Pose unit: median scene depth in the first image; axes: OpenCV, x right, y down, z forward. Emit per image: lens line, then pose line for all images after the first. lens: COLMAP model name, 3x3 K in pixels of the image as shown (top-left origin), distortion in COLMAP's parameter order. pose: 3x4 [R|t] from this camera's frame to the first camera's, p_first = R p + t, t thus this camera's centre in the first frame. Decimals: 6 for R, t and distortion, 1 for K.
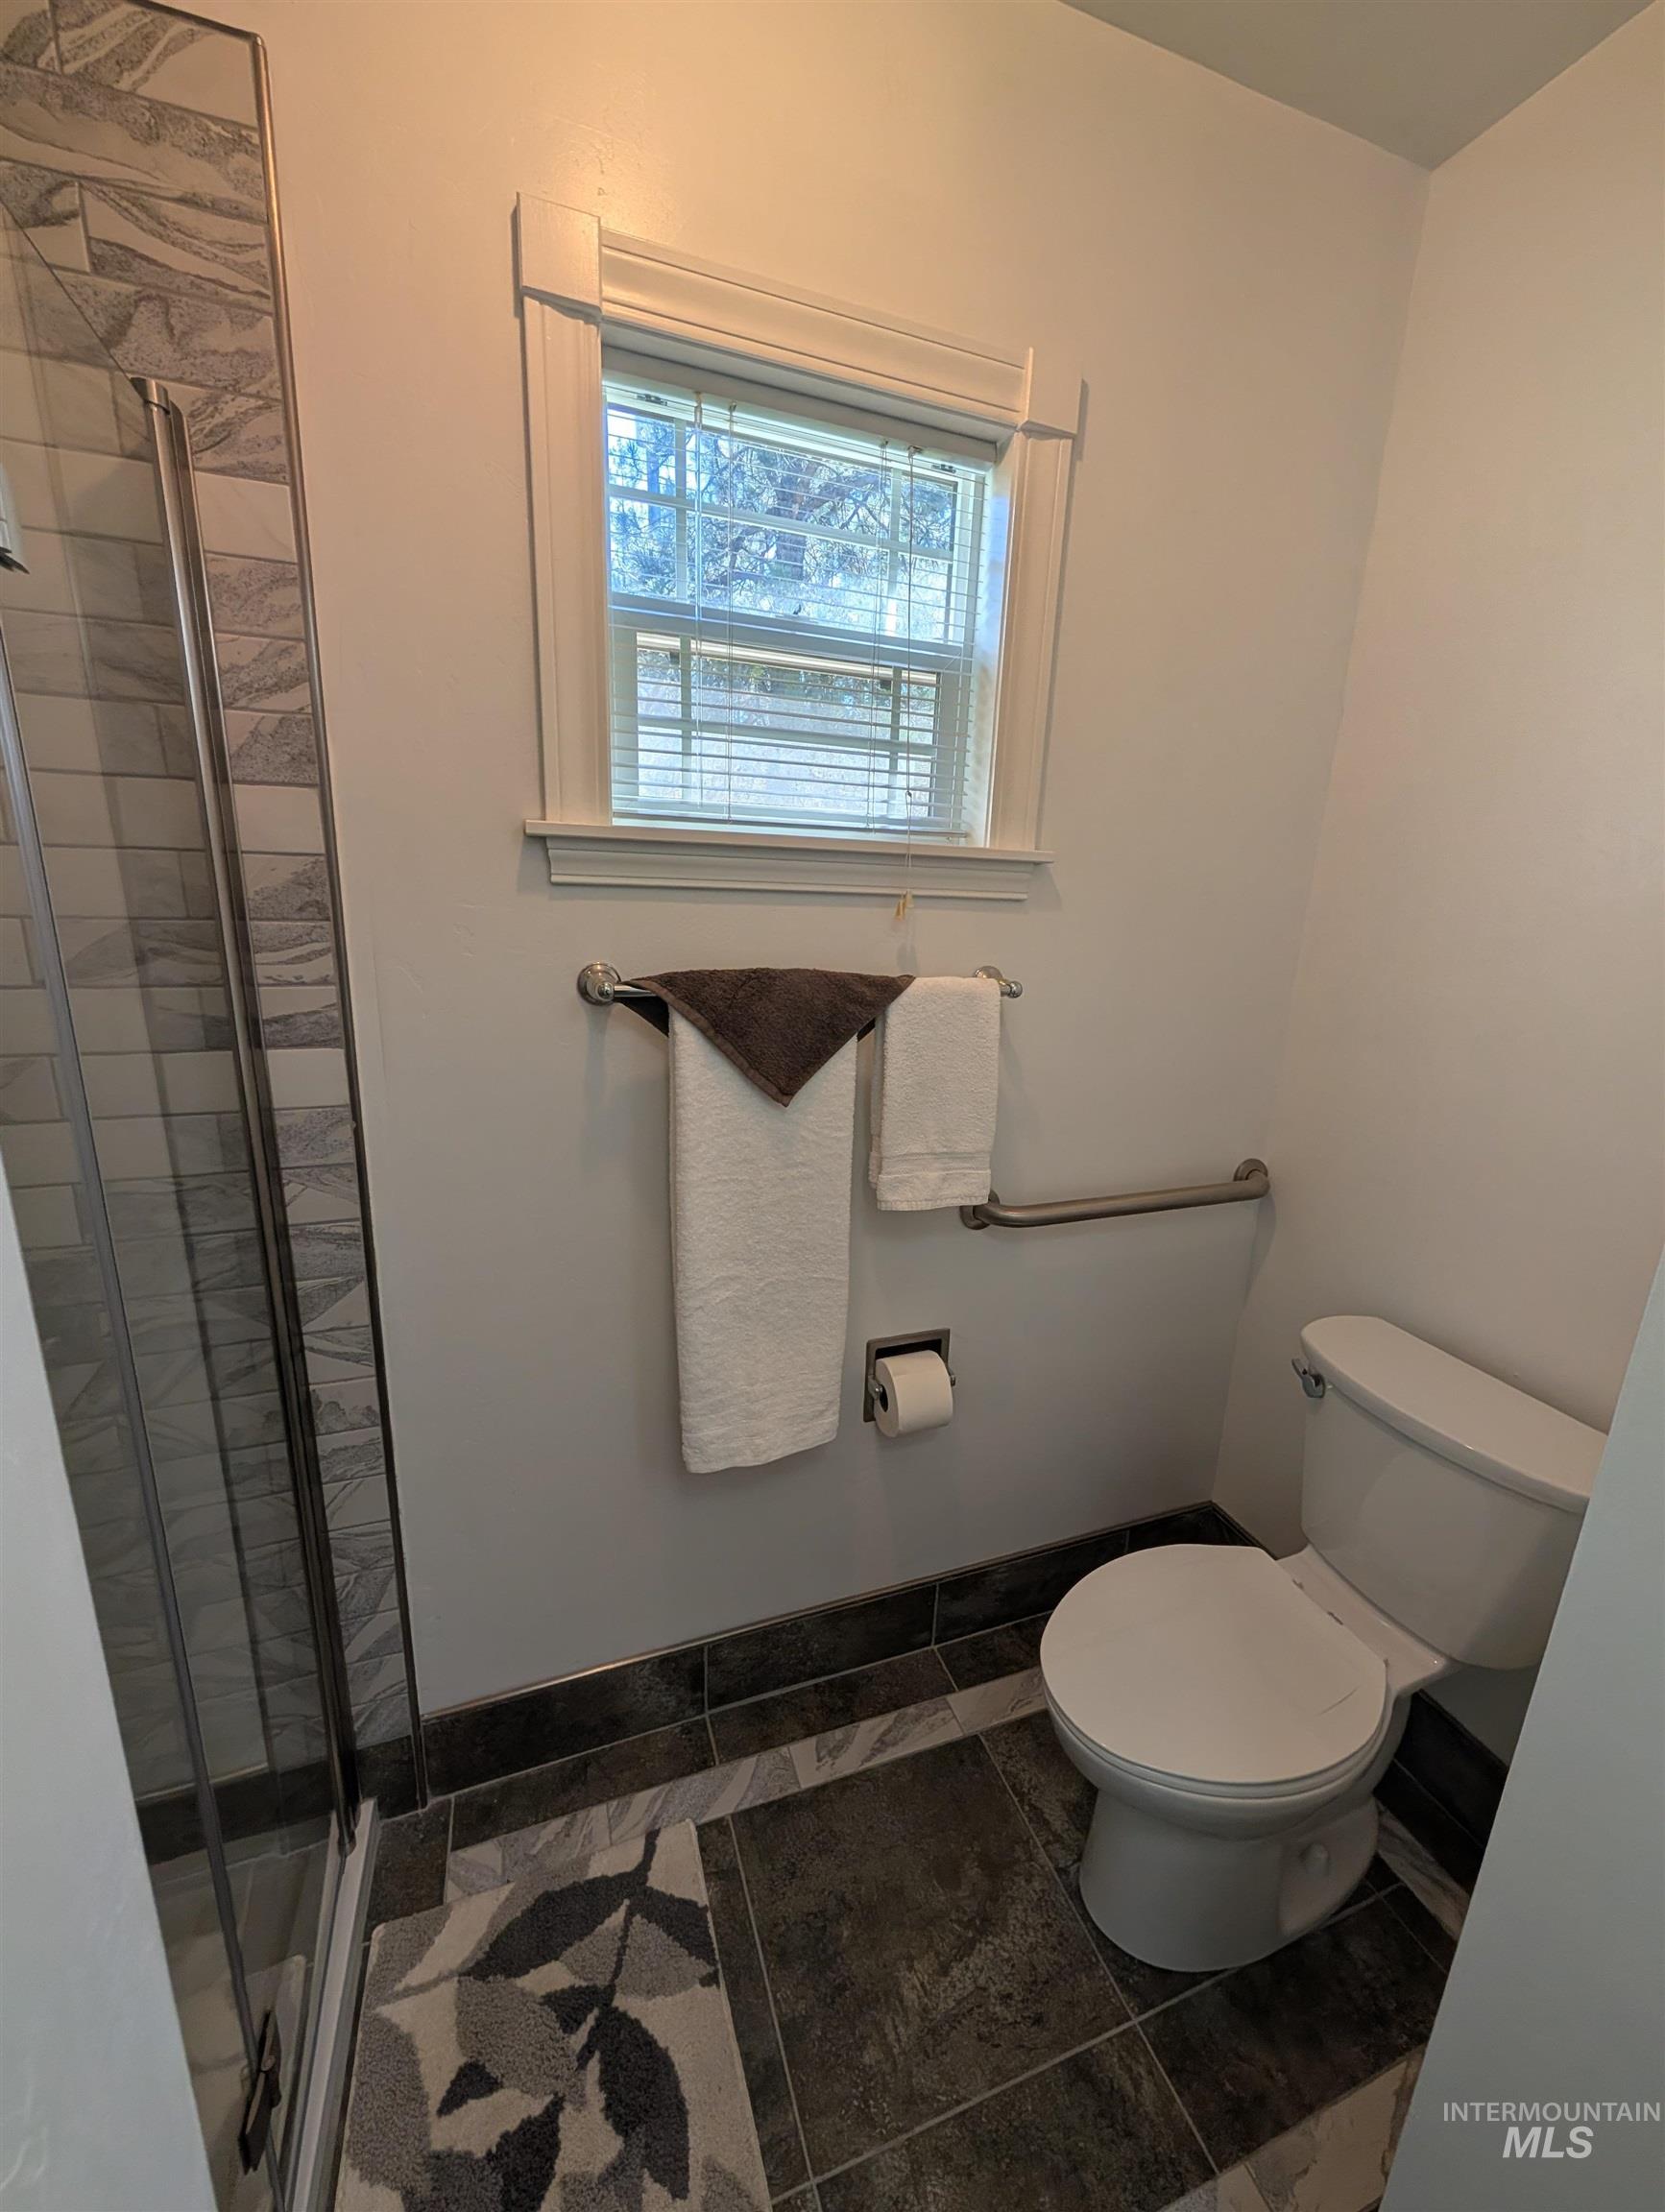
lens RADIAL K [[845.4, 0, 817.1], [0, 845.4, 1105.7], [0, 0, 1]] dist [0.001977, -0.000260]
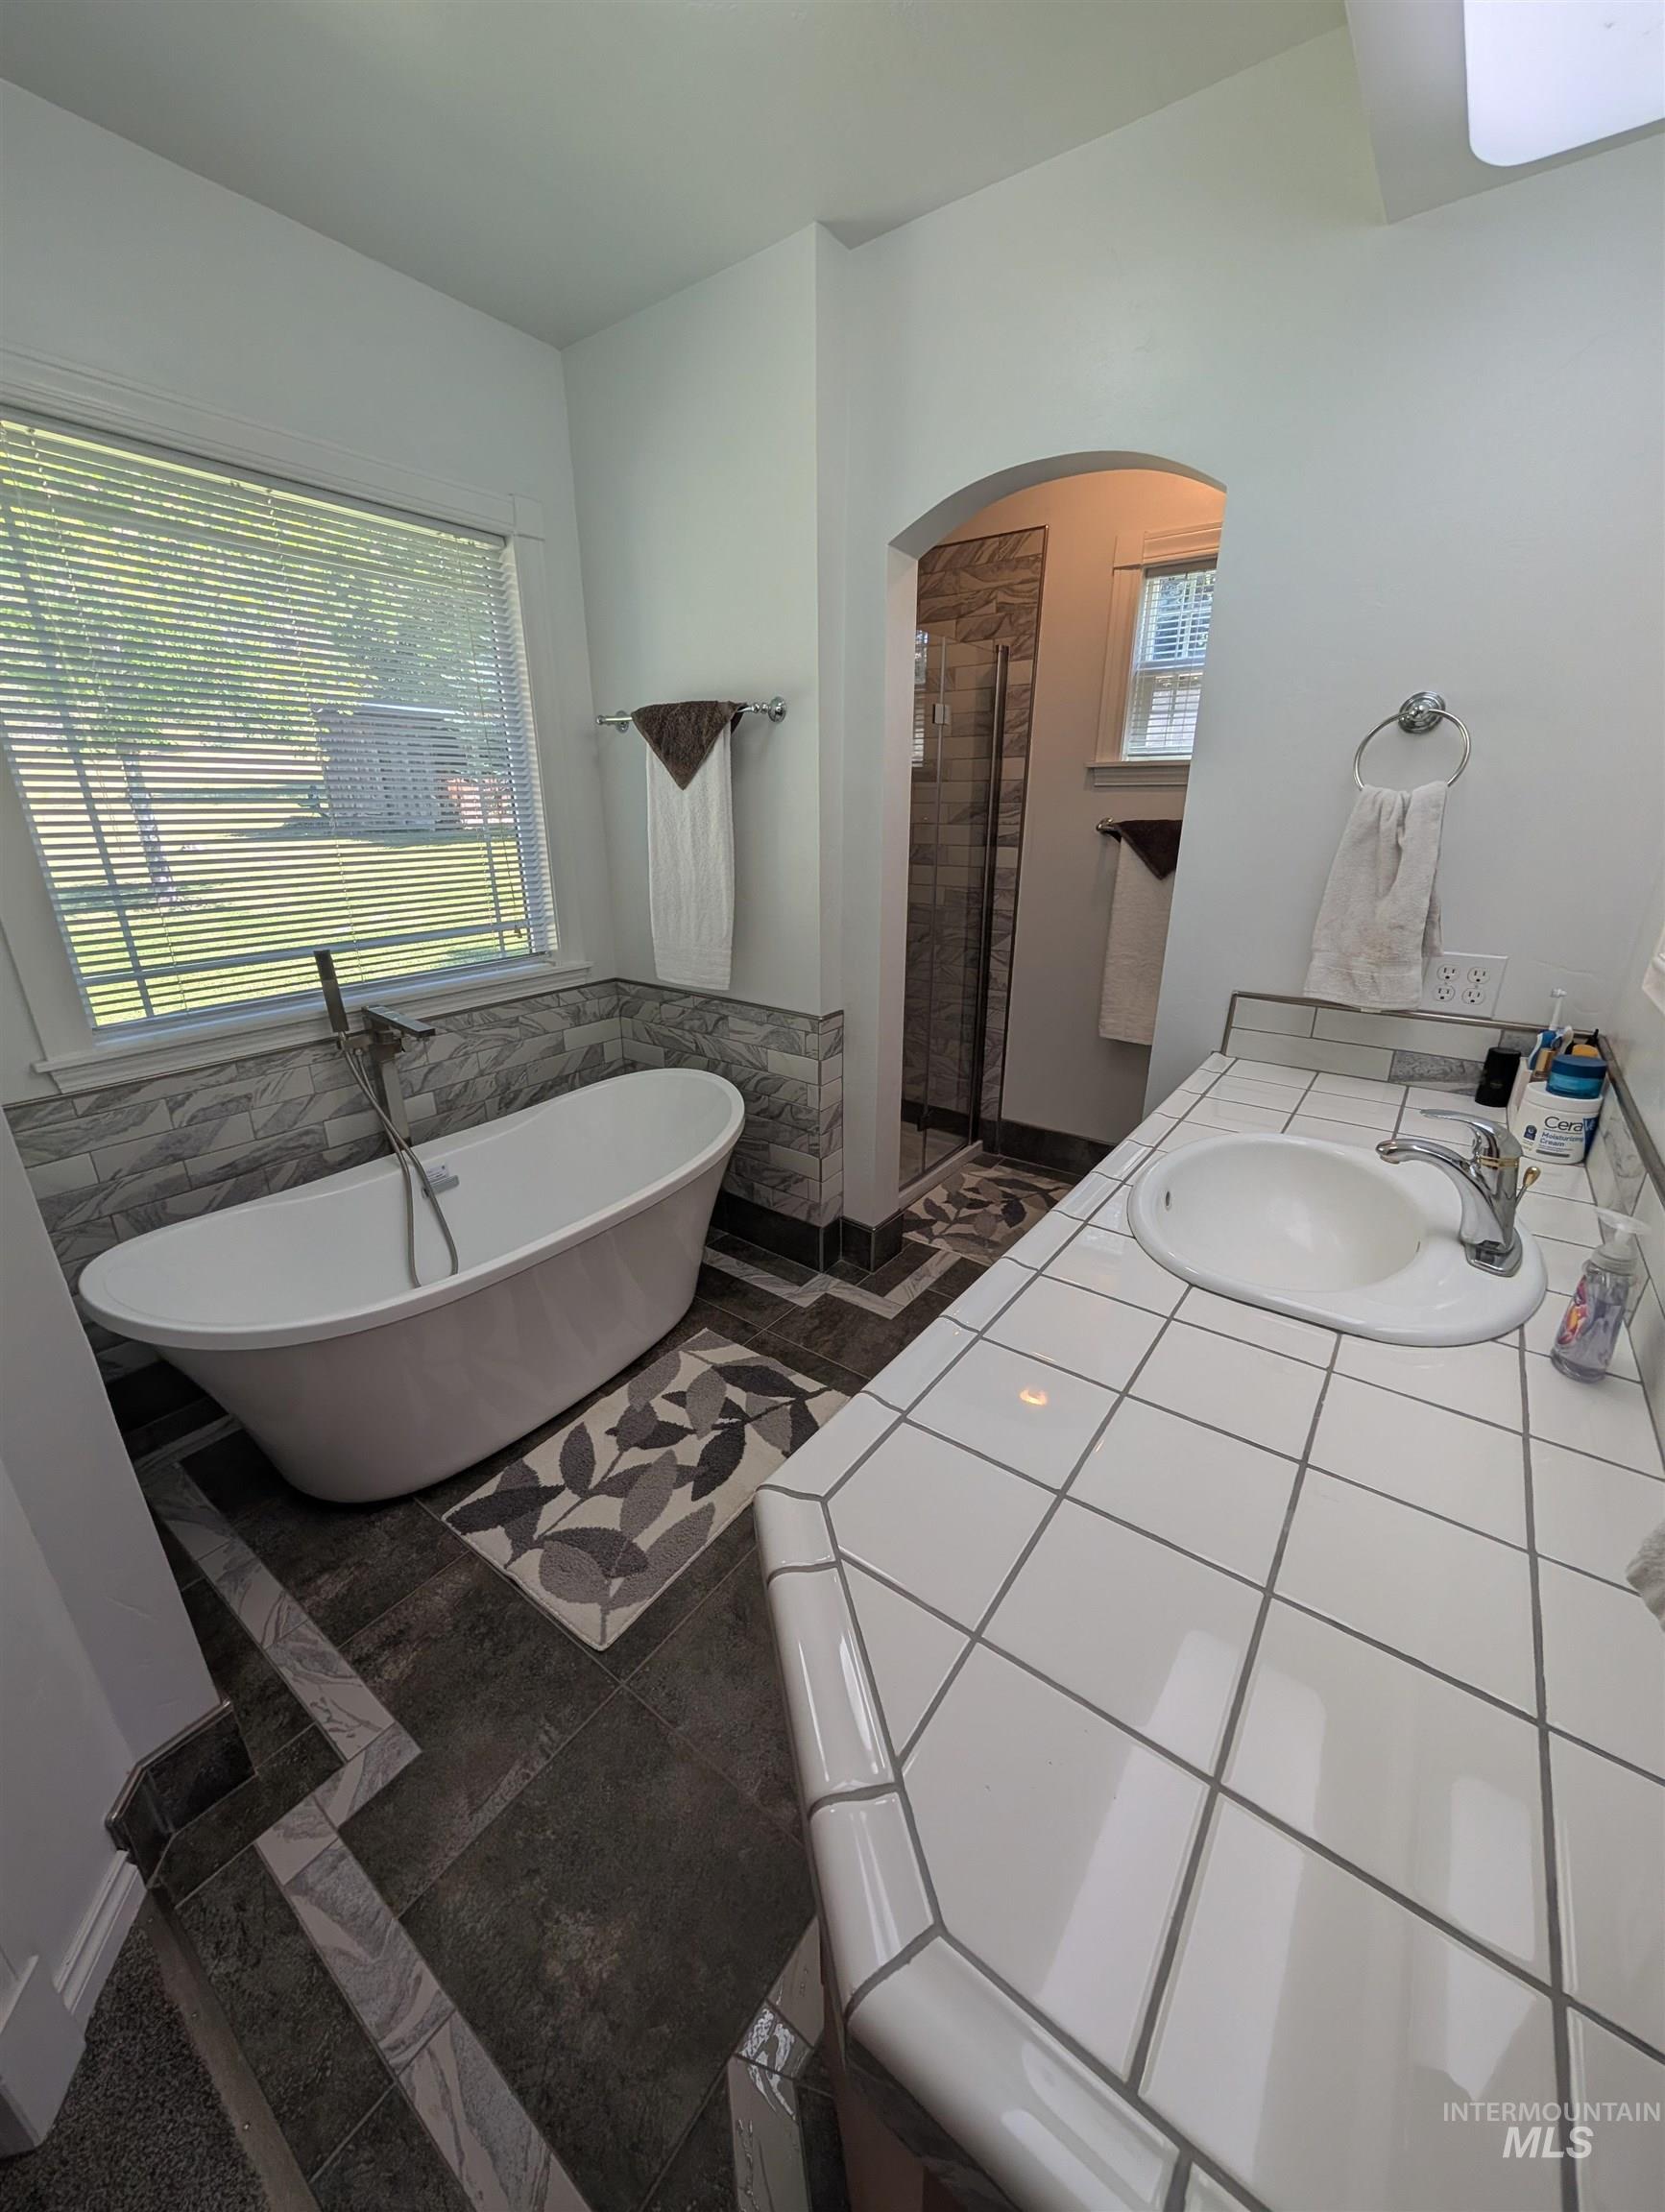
lens RADIAL K [[845.4, 0, 826.2], [0, 845.4, 1100.5], [0, 0, 1]] dist [0.001977, -0.000260]
pose [[0.566576, 0.248969, -0.785497, 1.597606], [-0.177311, 0.967768, 0.178847, 0.377090], [0.804707, 0.037947, 0.592459, -1.247901]]
